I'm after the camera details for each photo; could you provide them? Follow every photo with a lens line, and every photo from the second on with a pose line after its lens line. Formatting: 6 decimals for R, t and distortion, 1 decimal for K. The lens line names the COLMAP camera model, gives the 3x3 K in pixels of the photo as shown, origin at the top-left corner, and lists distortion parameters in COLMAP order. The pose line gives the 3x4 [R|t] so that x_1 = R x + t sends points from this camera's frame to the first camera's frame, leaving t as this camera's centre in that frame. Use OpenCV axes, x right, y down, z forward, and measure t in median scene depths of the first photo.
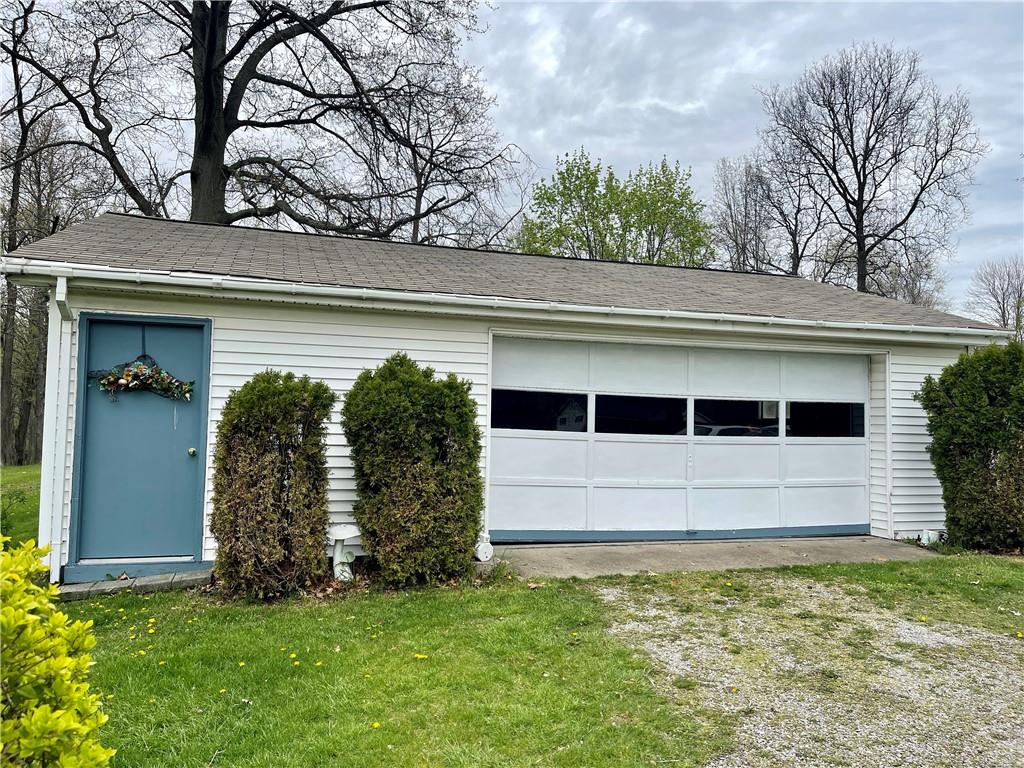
lens RADIAL K [[781.6, 0, 517.2], [0, 781.6, 390.1], [0, 0, 1]] dist [0.067239, -0.088687]
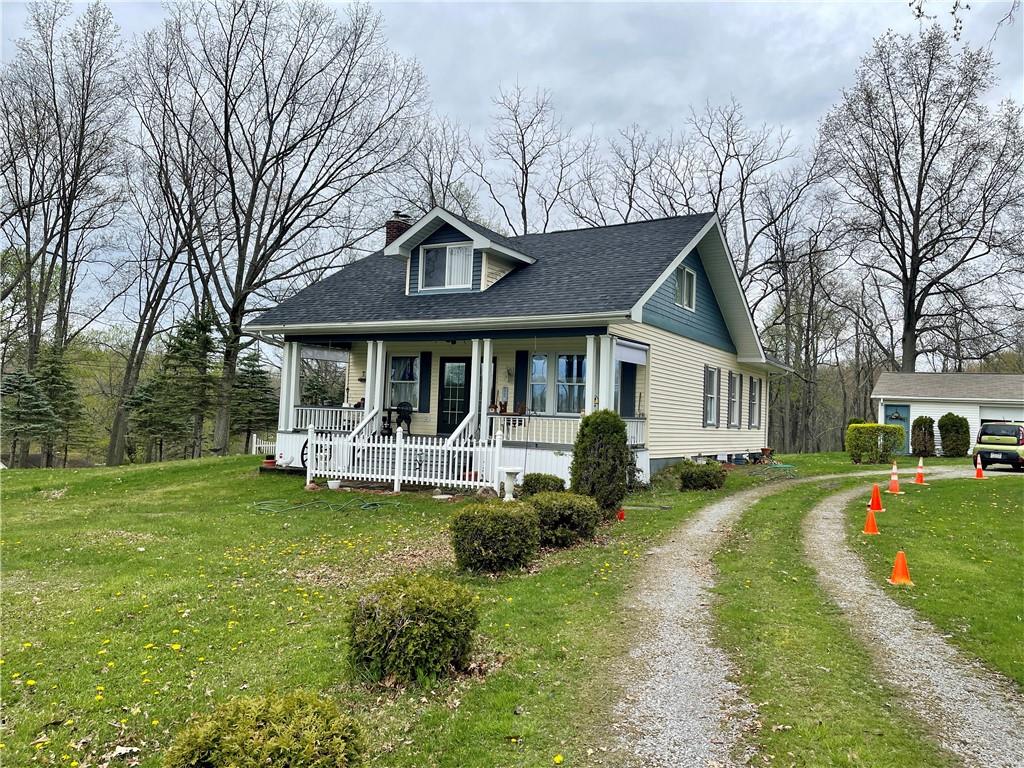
lens RADIAL K [[781.6, 0, 517.2], [0, 781.6, 390.1], [0, 0, 1]] dist [0.067239, -0.088687]
pose [[0.669852, -0.022716, -0.742147, 1.707967], [0.005227, 0.999651, -0.025881, -0.067451], [0.742476, 0.013457, 0.669737, -4.322247]]
